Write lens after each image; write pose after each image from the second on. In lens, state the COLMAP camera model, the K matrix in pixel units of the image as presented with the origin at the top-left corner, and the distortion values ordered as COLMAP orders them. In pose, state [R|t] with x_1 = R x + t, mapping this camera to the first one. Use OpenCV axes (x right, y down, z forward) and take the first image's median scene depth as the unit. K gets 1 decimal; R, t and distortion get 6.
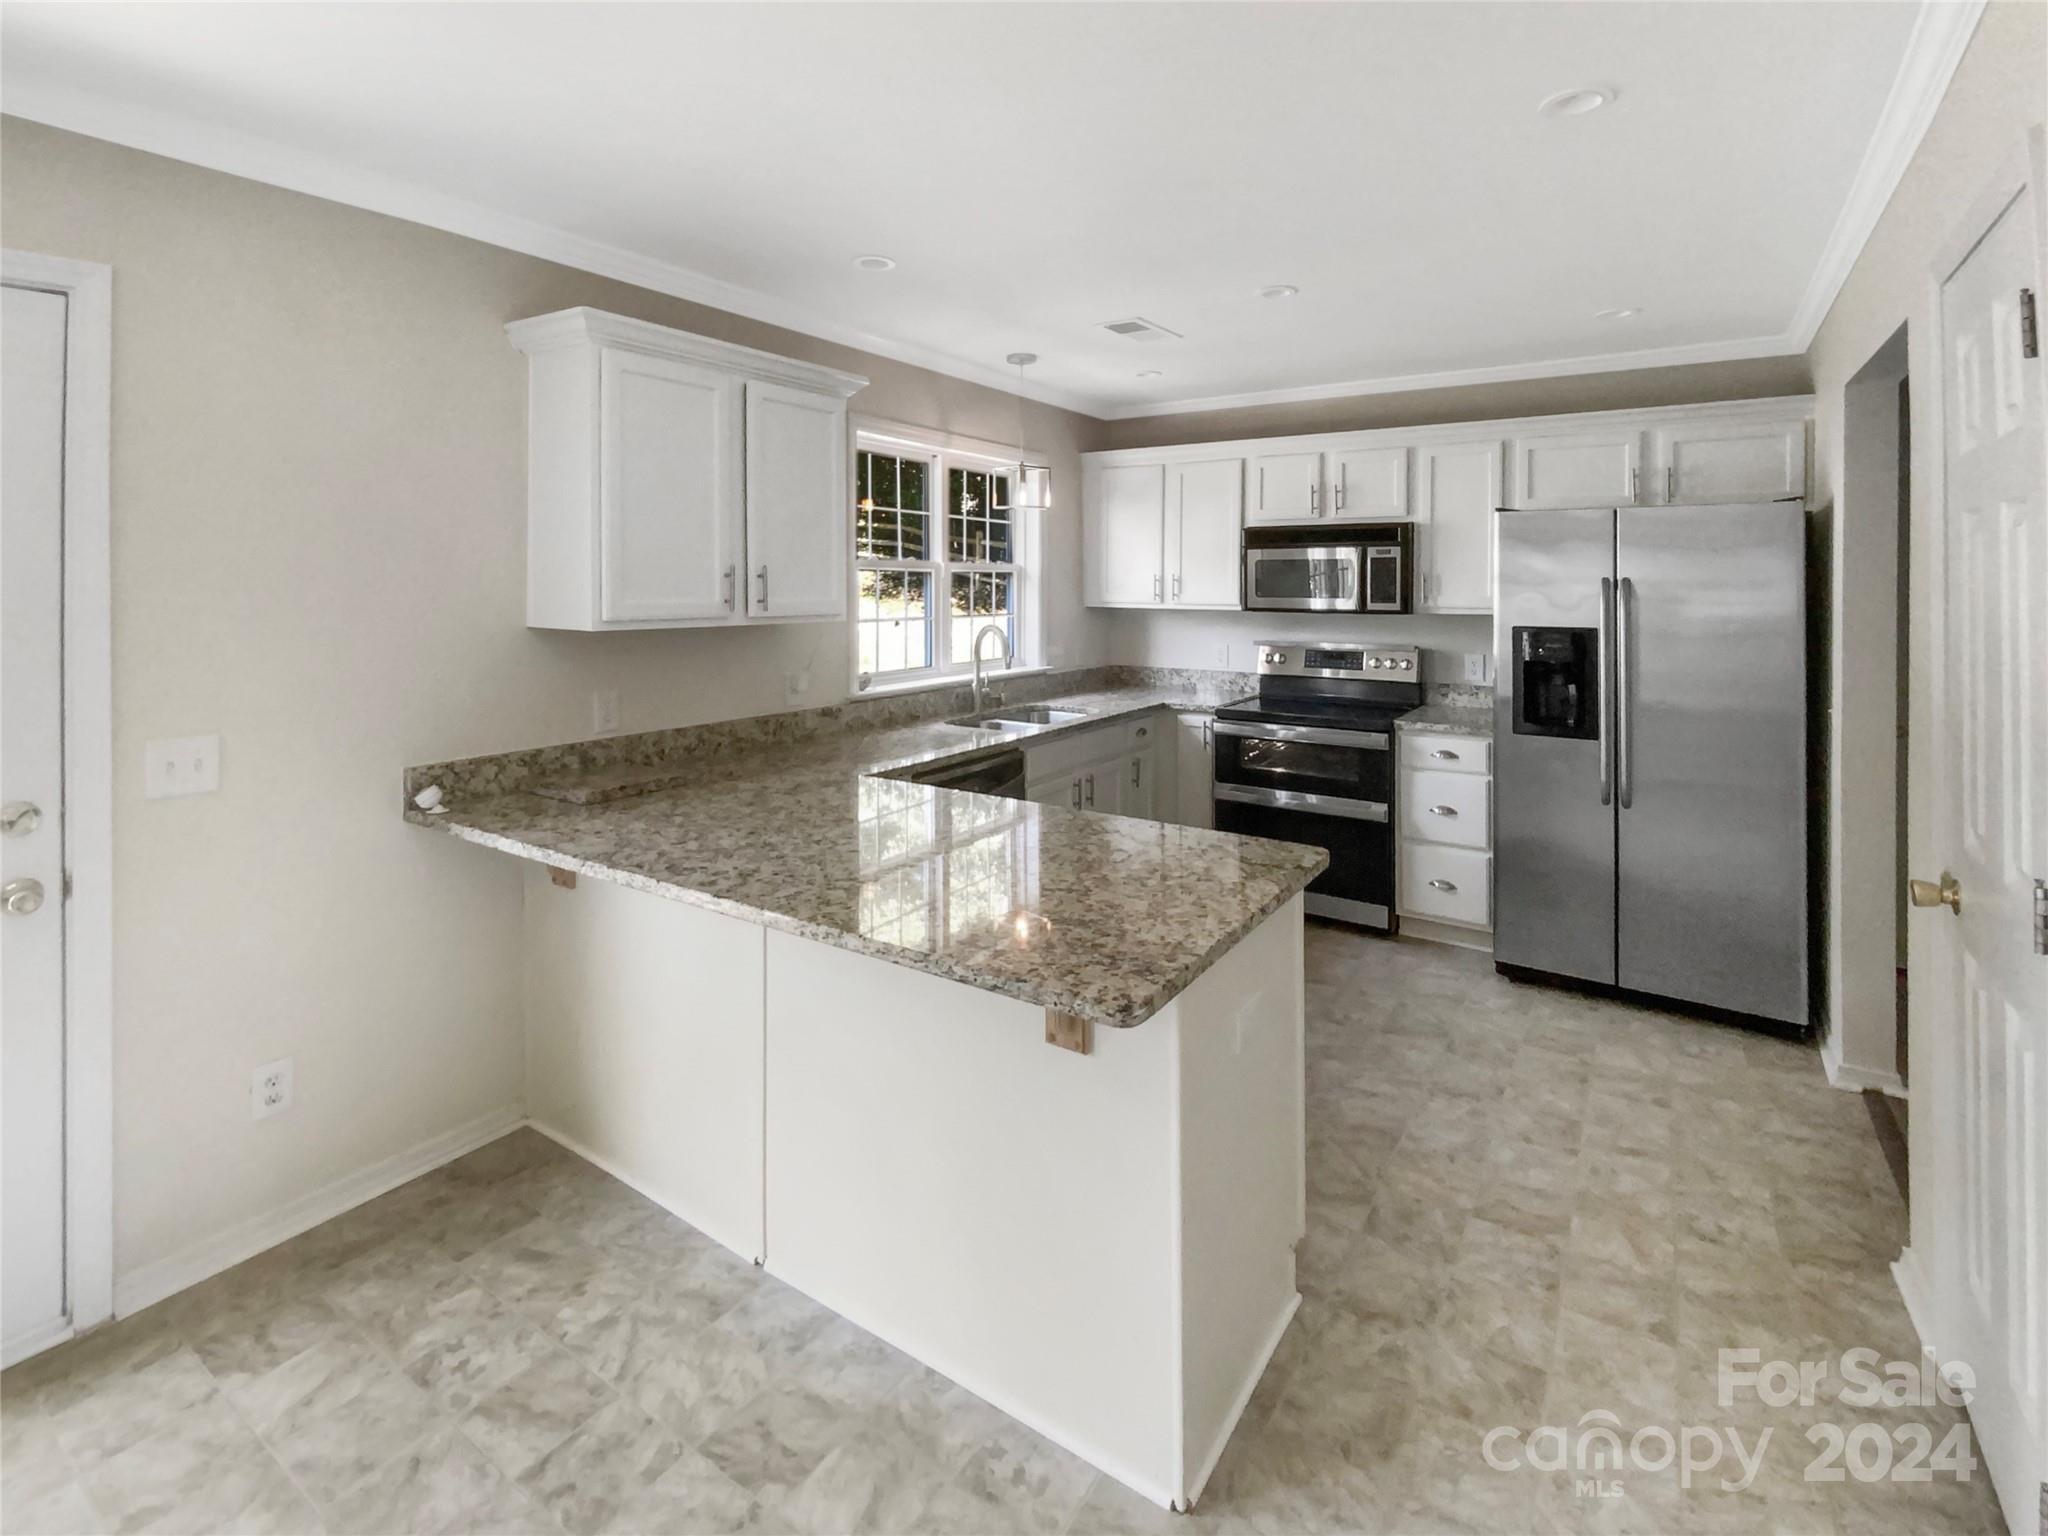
lens RADIAL K [[954.3, 0, 1019.9], [0, 954.3, 576.6], [0, 0, 1]] dist [0.001976, -0.017453]
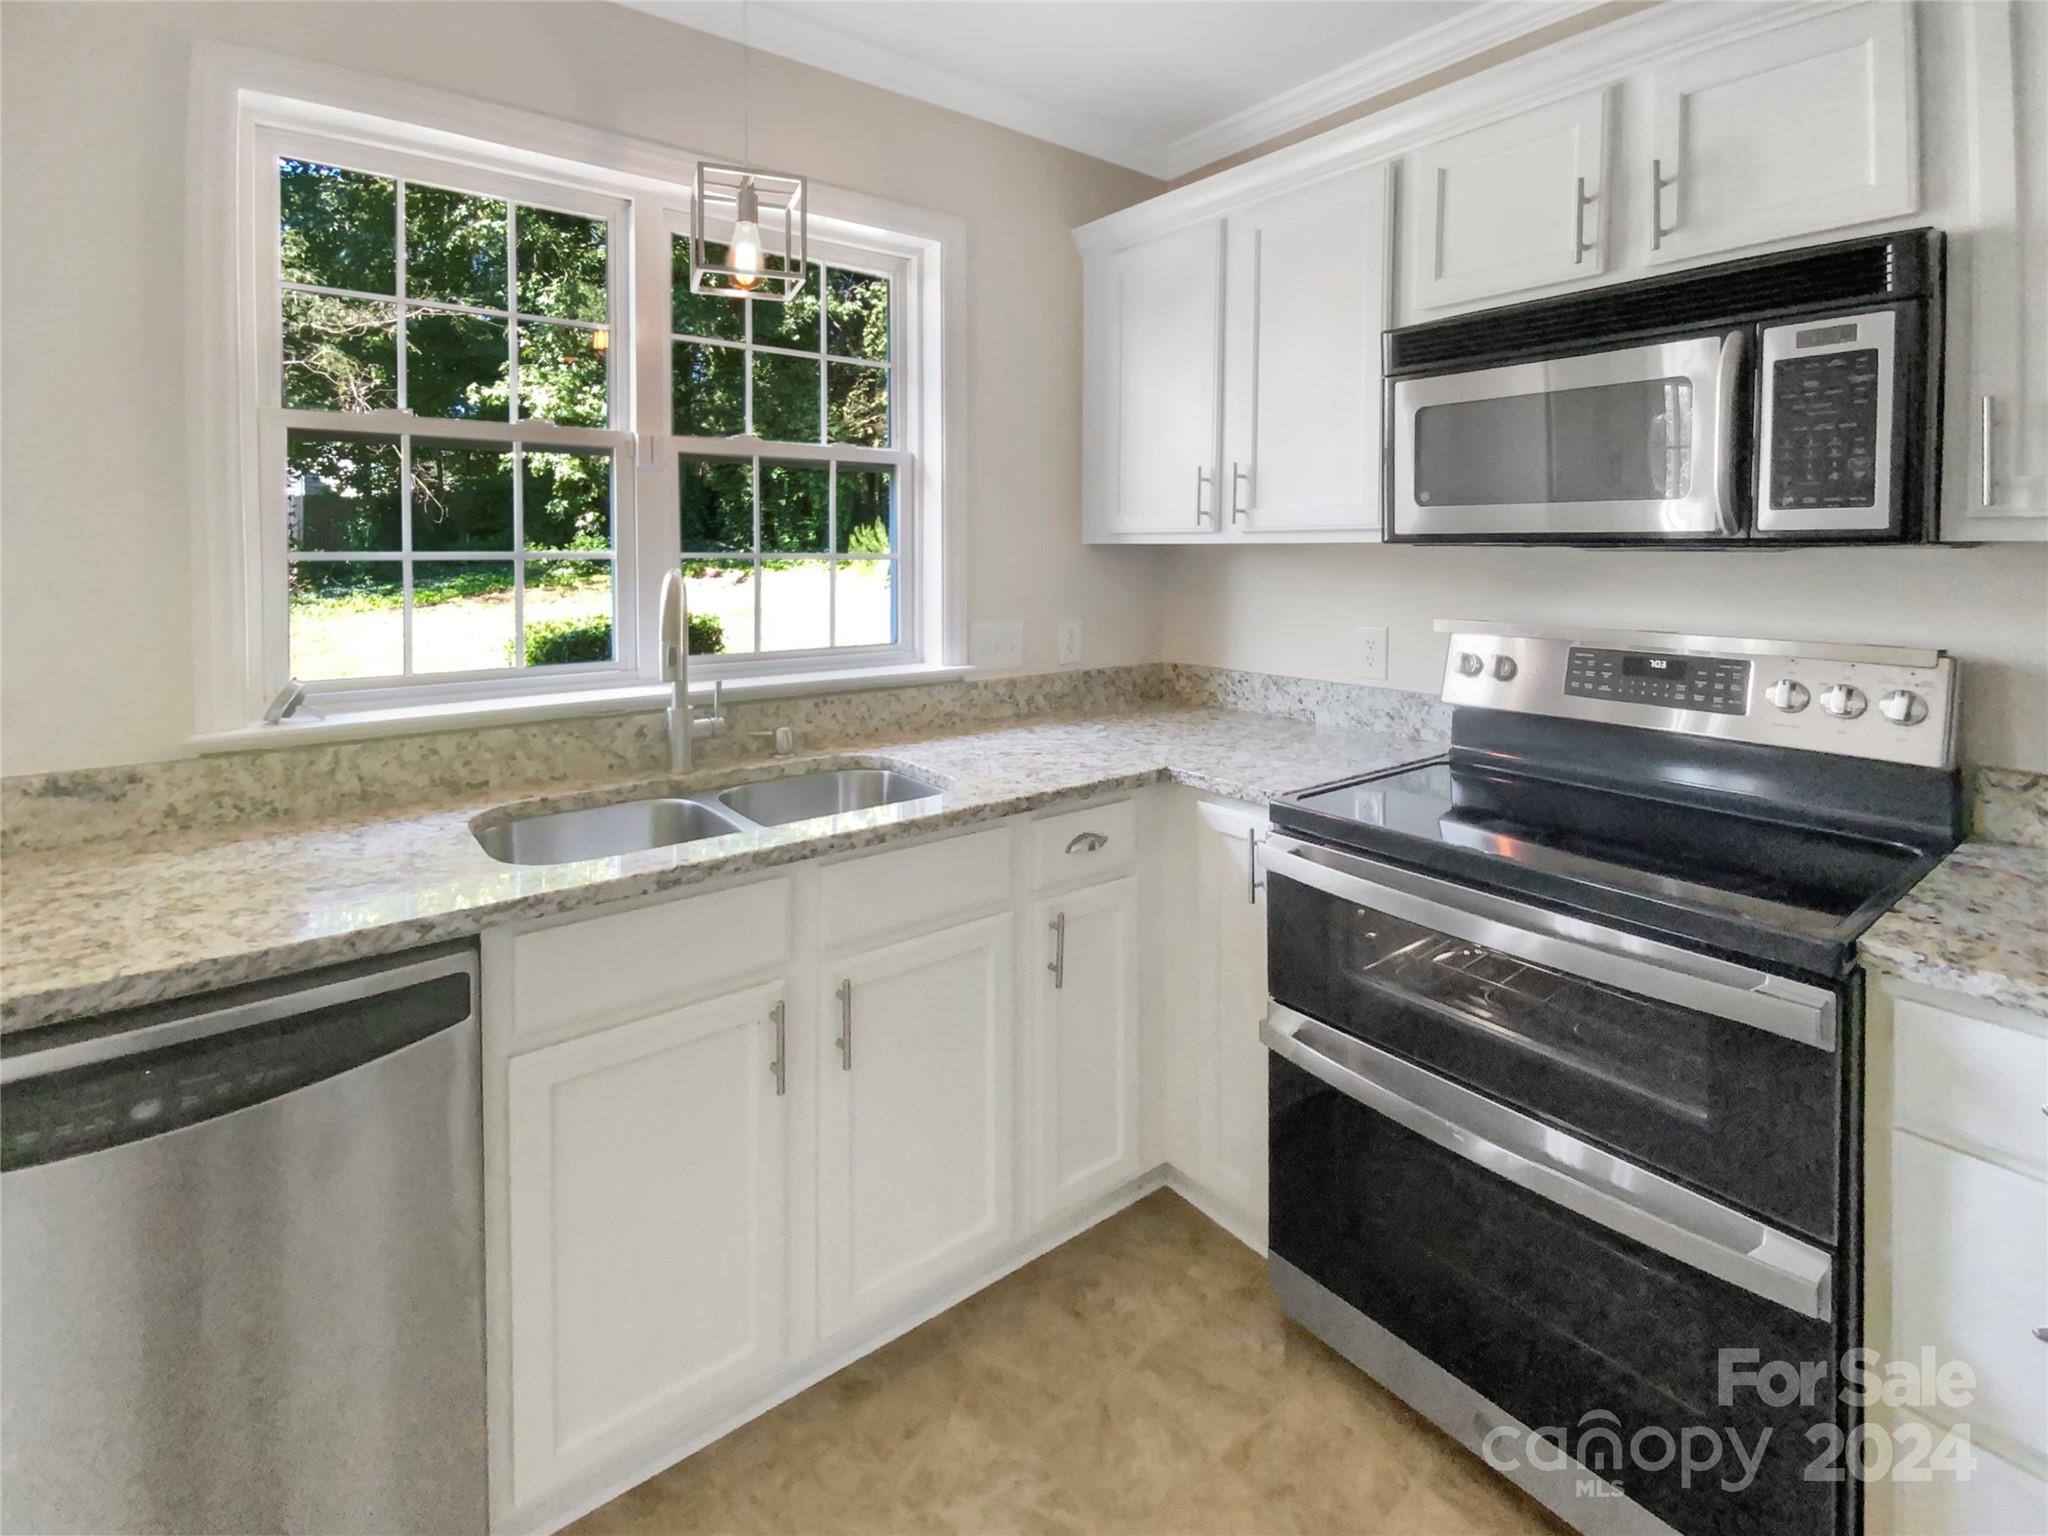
lens RADIAL K [[954.3, 0, 1019.9], [0, 954.3, 576.6], [0, 0, 1]] dist [0.001976, -0.017453]
pose [[0.946529, 0.005763, -0.322568, 0.227445], [0.004825, 0.999476, 0.032013, 0.037833], [0.322583, -0.031858, 0.946005, 0.608005]]
